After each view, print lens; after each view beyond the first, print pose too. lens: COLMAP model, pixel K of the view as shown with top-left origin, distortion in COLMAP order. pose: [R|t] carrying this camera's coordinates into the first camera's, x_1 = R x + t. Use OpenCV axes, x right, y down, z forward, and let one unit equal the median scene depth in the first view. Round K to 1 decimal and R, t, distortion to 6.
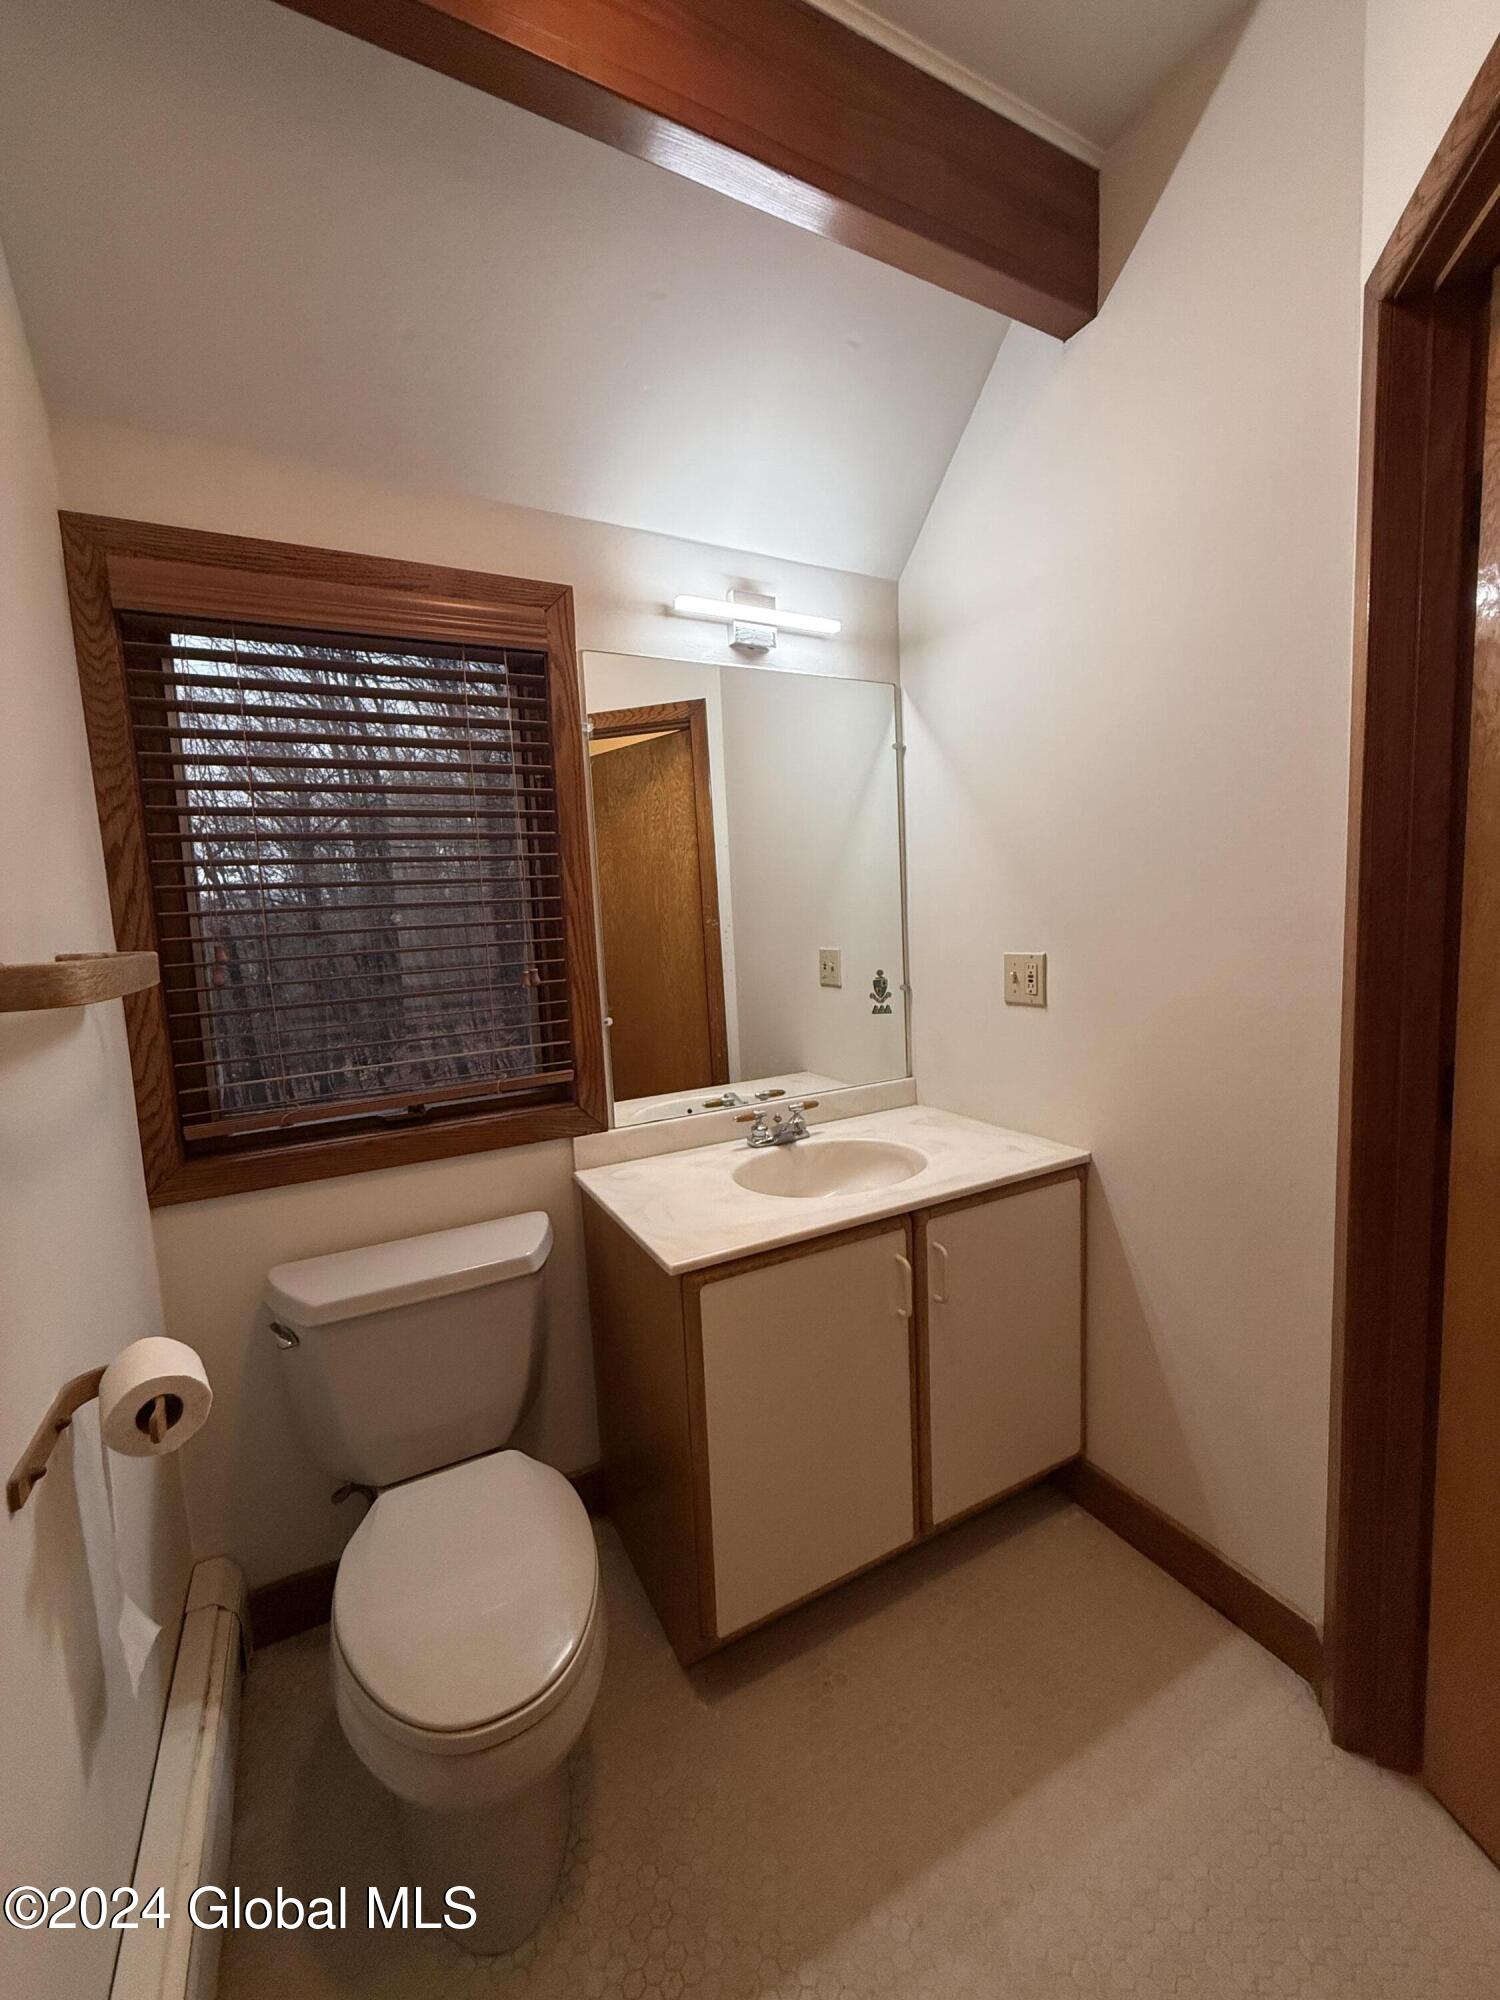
lens RADIAL K [[798.7, 0, 746.3], [0, 798.7, 993.6], [0, 0, 1]] dist [-0.001729, 0.000855]
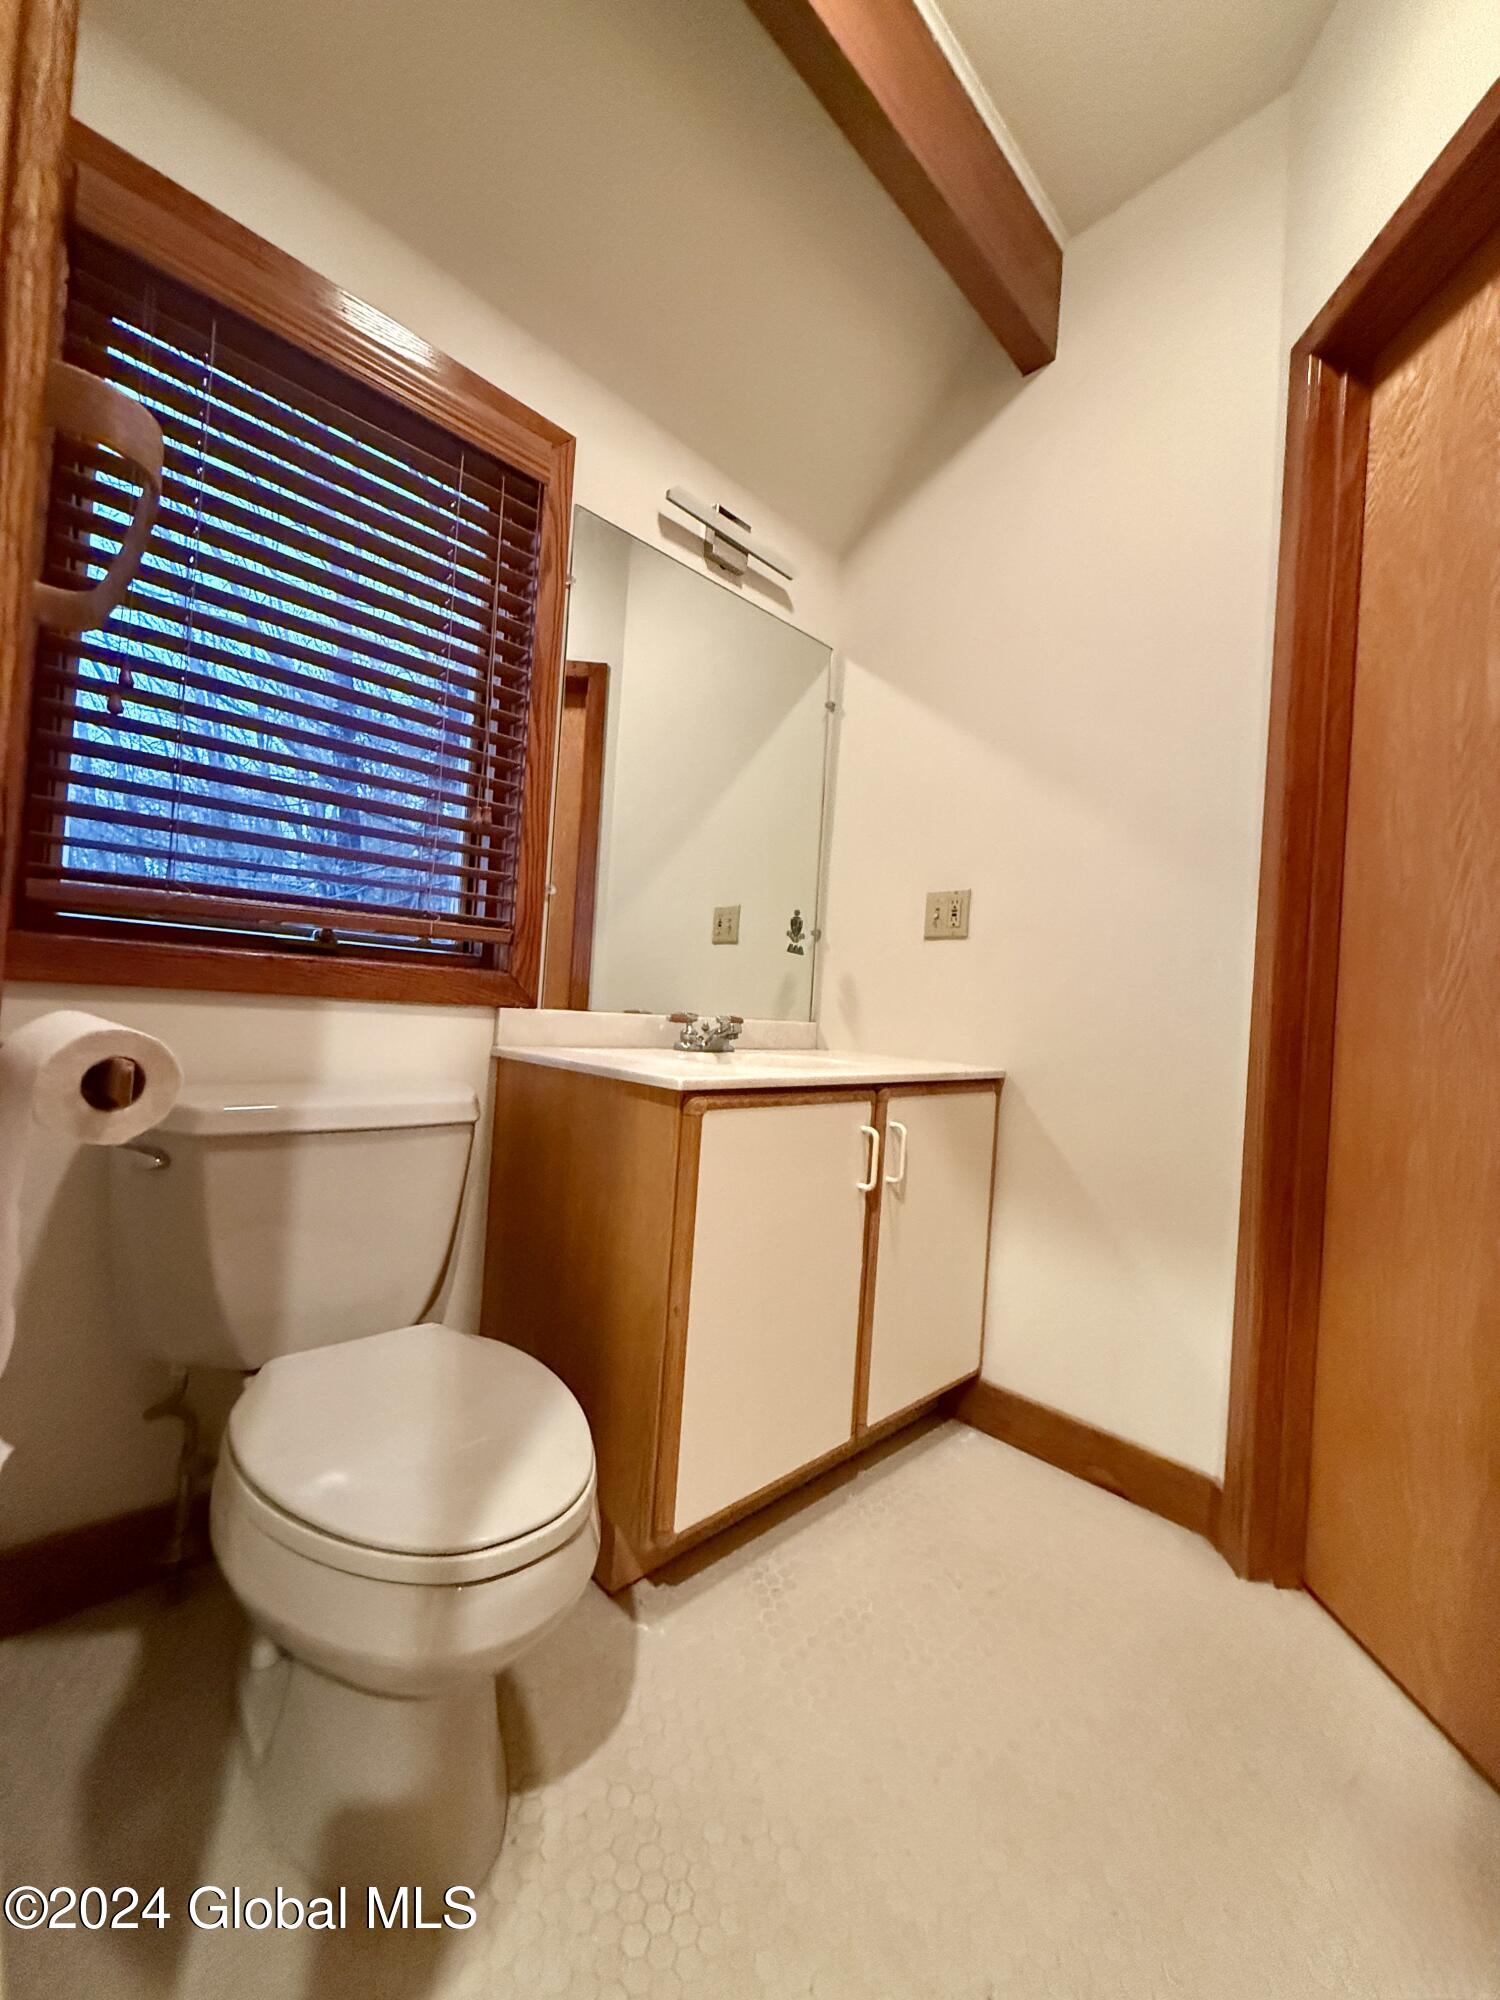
lens RADIAL K [[798.7, 0, 756.7], [0, 798.7, 986.3], [0, 0, 1]] dist [-0.001729, 0.000855]
pose [[0.949859, 0.113575, 0.291324, -0.208754], [-0.078916, 0.988615, -0.128113, 0.250312], [-0.302557, 0.098699, 0.948007, 0.071558]]
